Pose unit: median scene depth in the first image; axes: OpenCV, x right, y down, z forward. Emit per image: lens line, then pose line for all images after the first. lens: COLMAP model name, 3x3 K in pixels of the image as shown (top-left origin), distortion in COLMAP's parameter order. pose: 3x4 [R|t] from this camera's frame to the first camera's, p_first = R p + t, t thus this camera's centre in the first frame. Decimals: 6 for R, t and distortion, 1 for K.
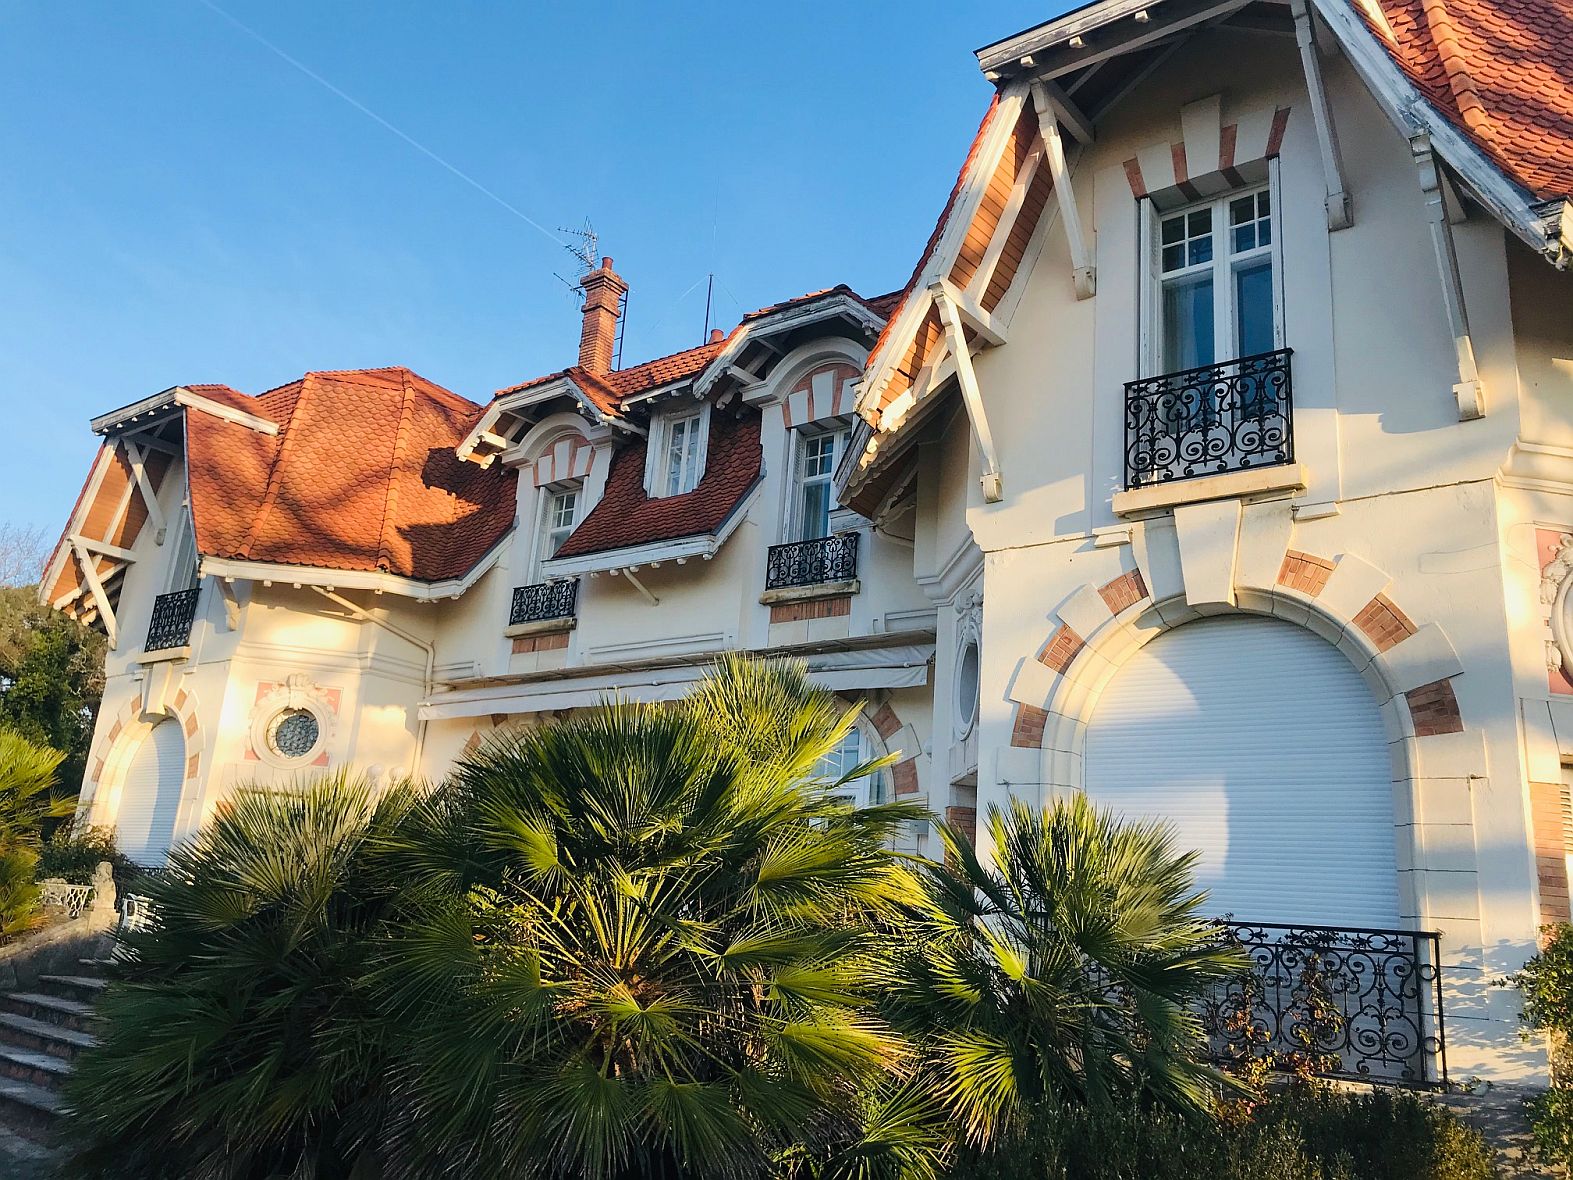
lens RADIAL K [[1303.0, 0, 756.9], [0, 1303.0, 607.1], [0, 0, 1]] dist [0.060271, -0.101751]
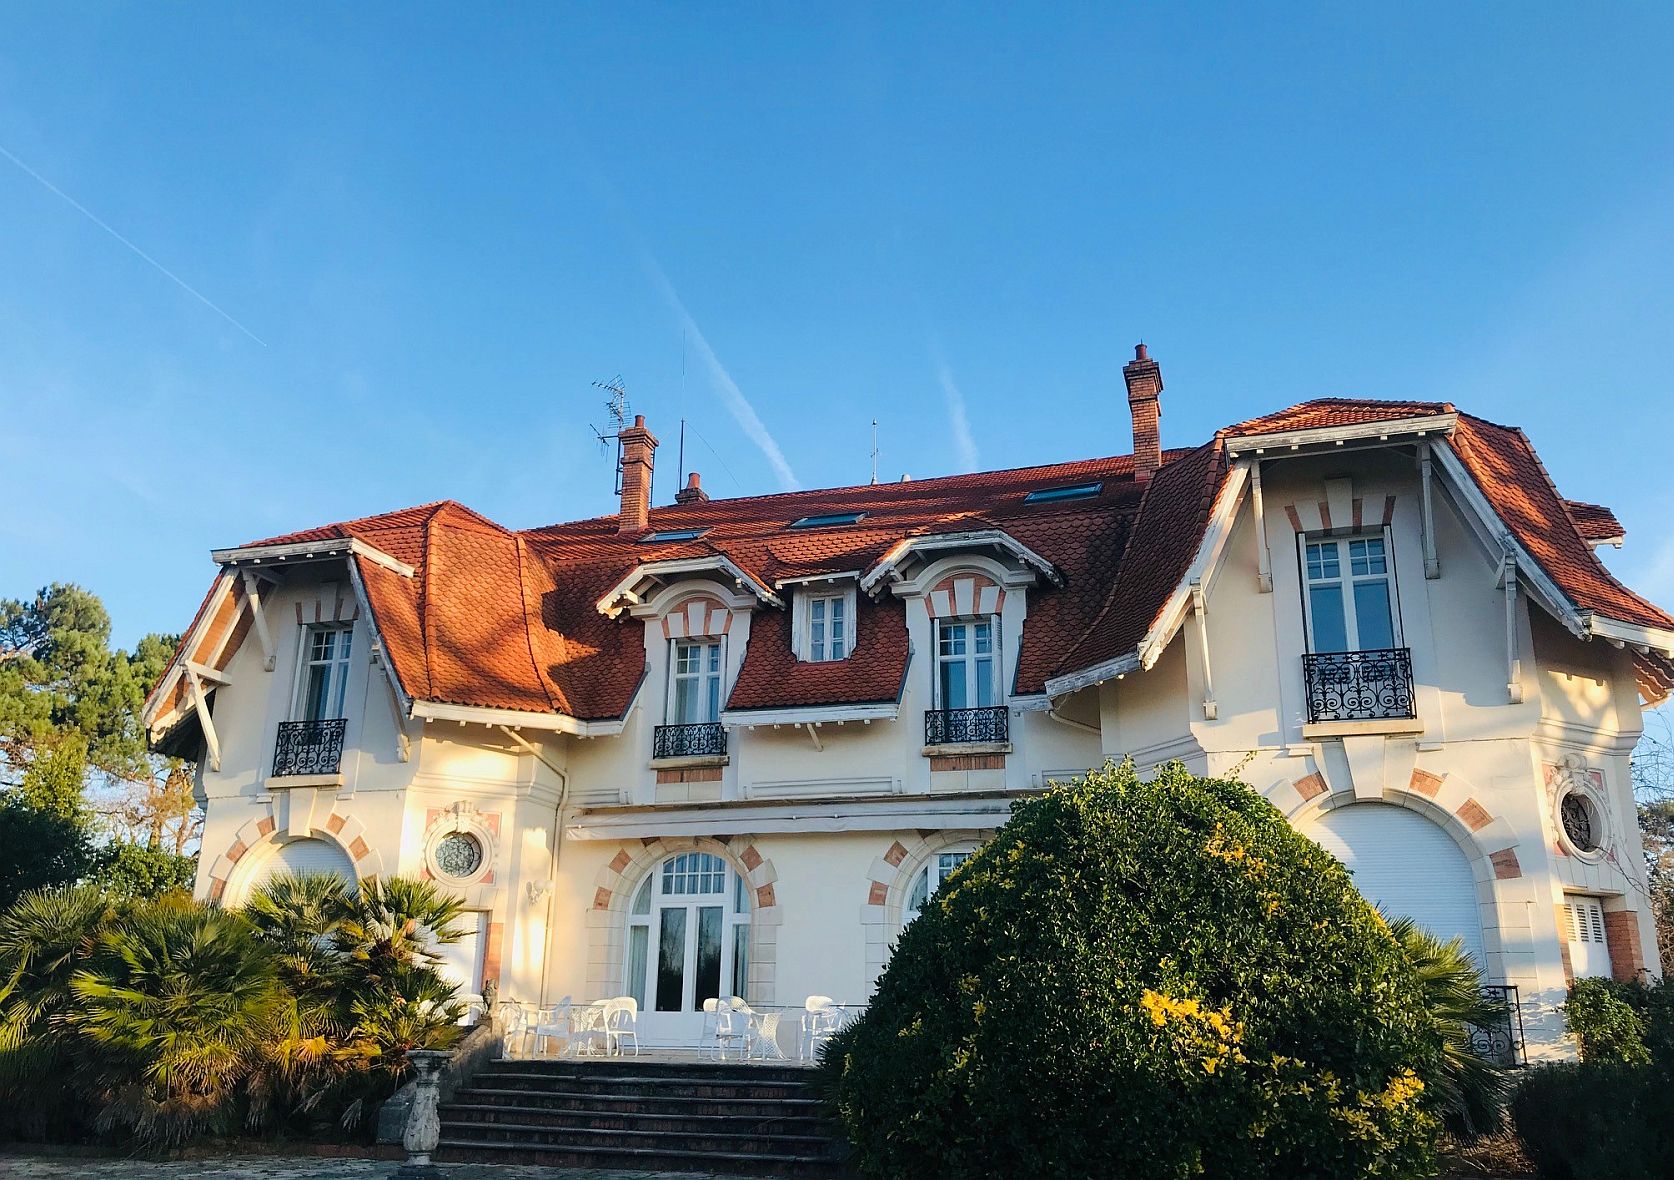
lens RADIAL K [[1365.0, 0, 841.6], [0, 1365.0, 641.3], [0, 0, 1]] dist [0.037493, -0.125076]
pose [[0.934748, 0.035744, 0.353508, -0.497525], [-0.032749, 0.999359, -0.014454, -0.084361], [-0.353798, 0.001934, 0.935320, -0.221222]]
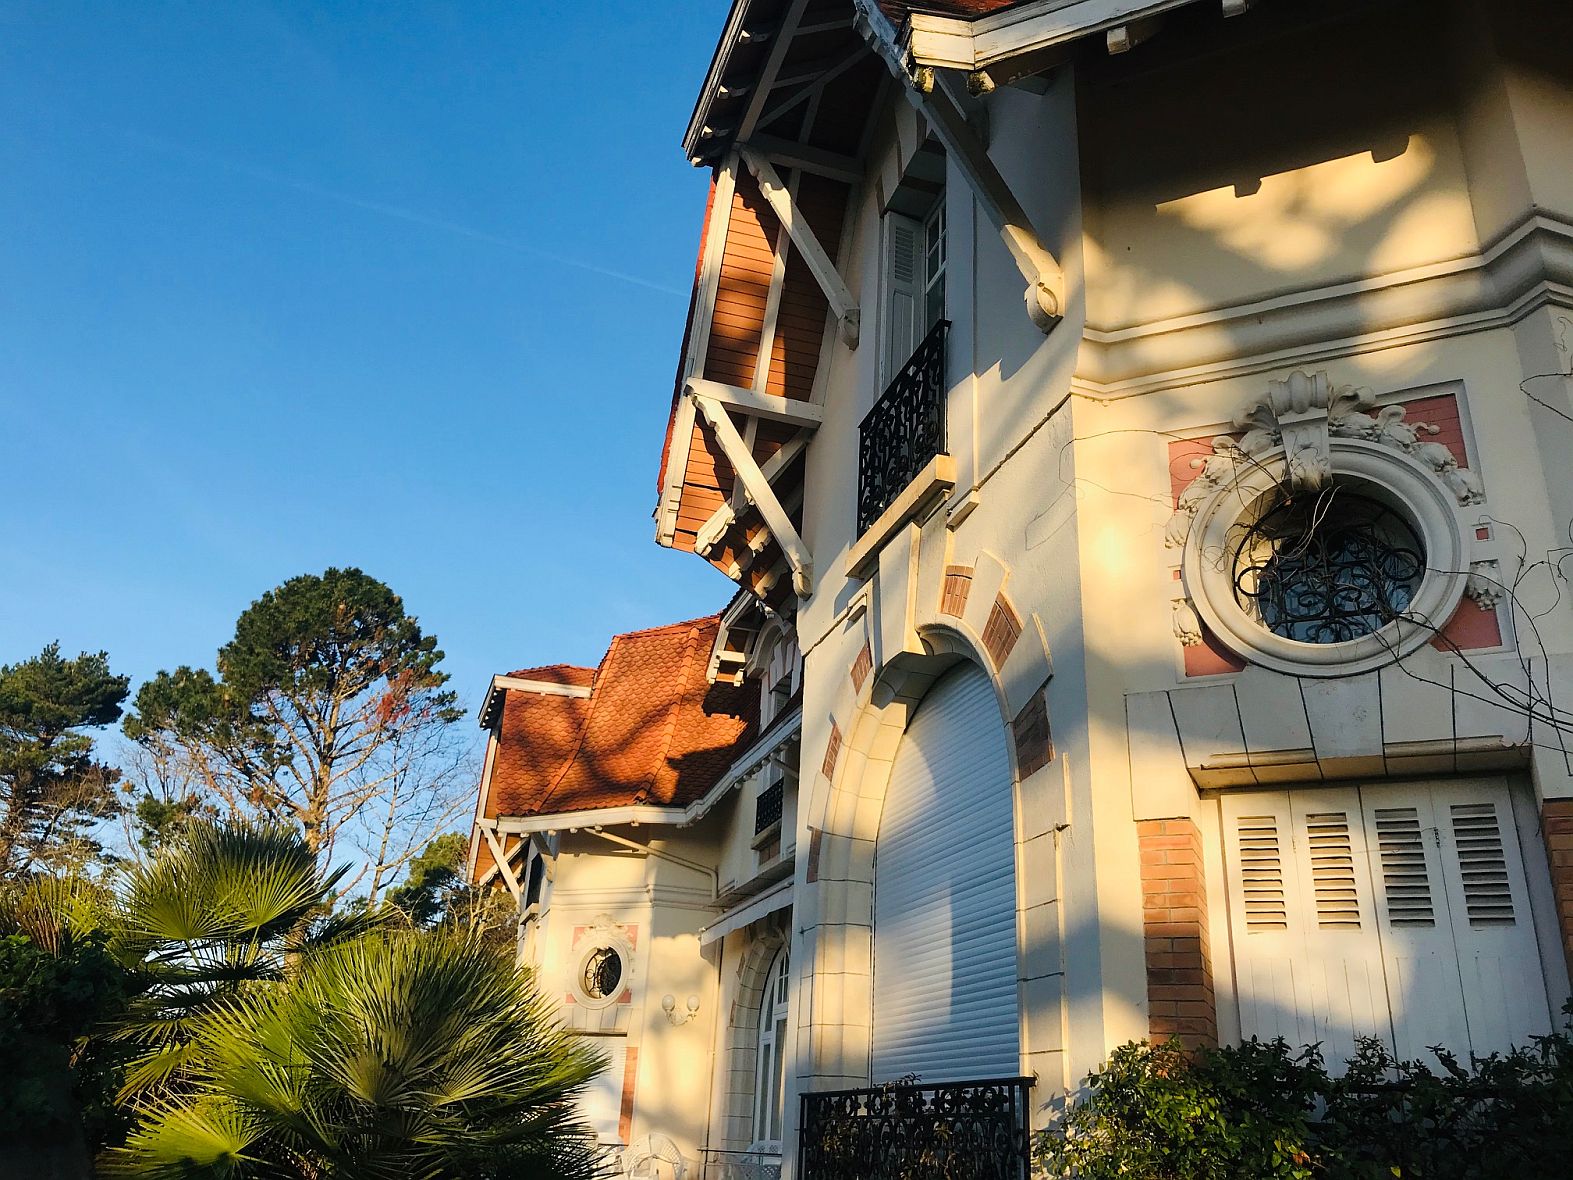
lens RADIAL K [[1303.0, 0, 756.9], [0, 1303.0, 607.1], [0, 0, 1]] dist [0.060271, -0.101751]
pose [[0.834384, -0.243838, -0.494314, 0.357266], [0.151424, 0.963723, -0.219793, 0.066947], [0.529976, 0.108540, 0.841038, 0.163924]]
